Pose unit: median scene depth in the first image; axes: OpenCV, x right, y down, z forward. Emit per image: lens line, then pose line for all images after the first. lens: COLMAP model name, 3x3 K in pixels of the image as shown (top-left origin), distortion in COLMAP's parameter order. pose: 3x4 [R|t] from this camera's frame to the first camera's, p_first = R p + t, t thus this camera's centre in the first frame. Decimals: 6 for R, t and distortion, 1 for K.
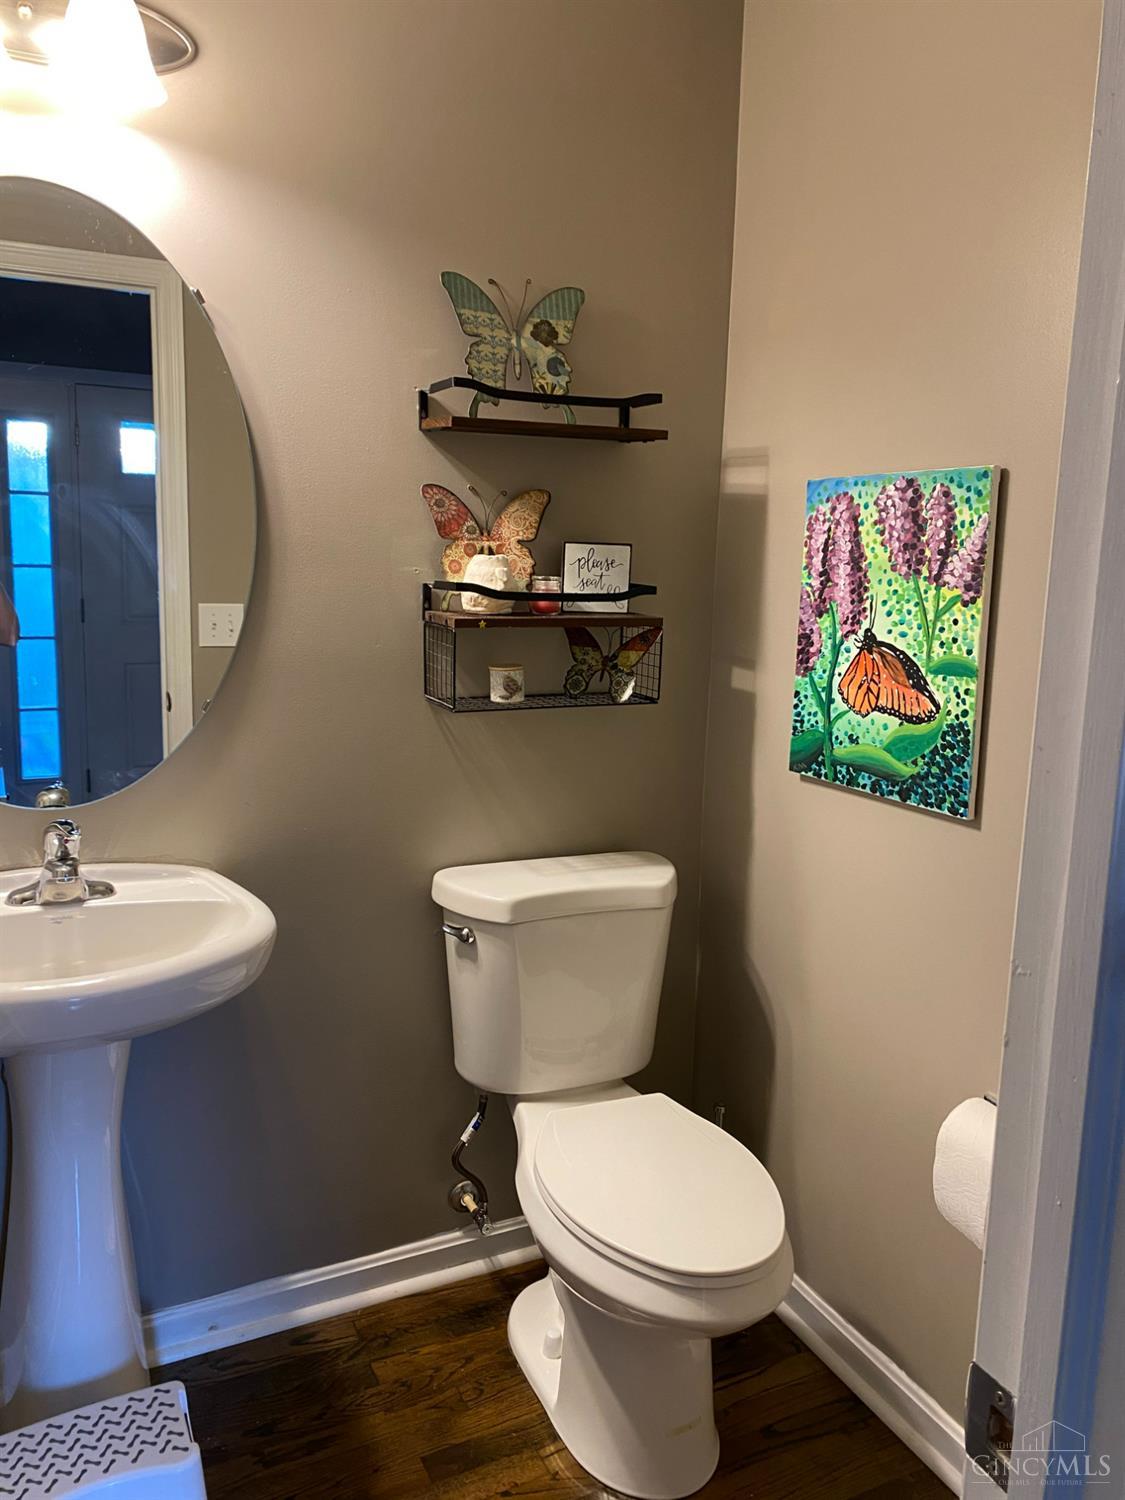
lens RADIAL K [[1128.5, 0, 566.1], [0, 1128.5, 735.3], [0, 0, 1]] dist [-0.001369, -0.006455]
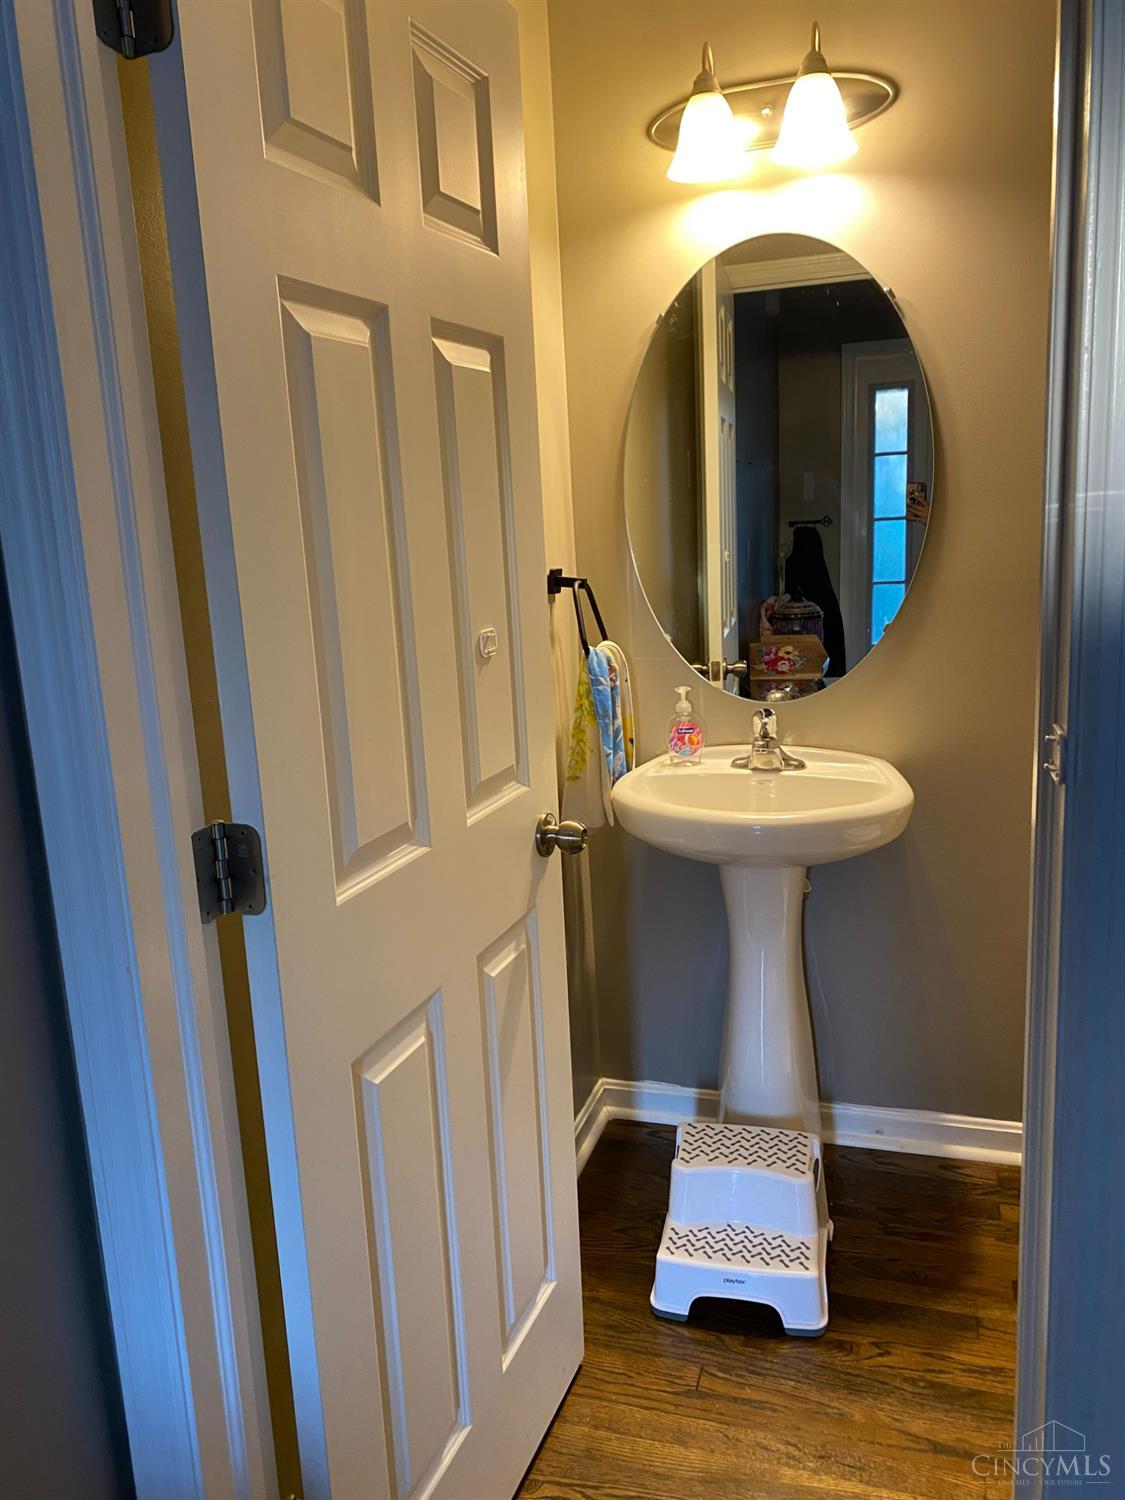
lens RADIAL K [[1128.5, 0, 566.1], [0, 1128.5, 735.3], [0, 0, 1]] dist [-0.001369, -0.006455]
pose [[0.715261, 0.072198, -0.695118, 0.325192], [-0.039414, 0.997234, 0.063020, 0.029618], [0.697745, -0.017679, 0.716128, -0.147118]]
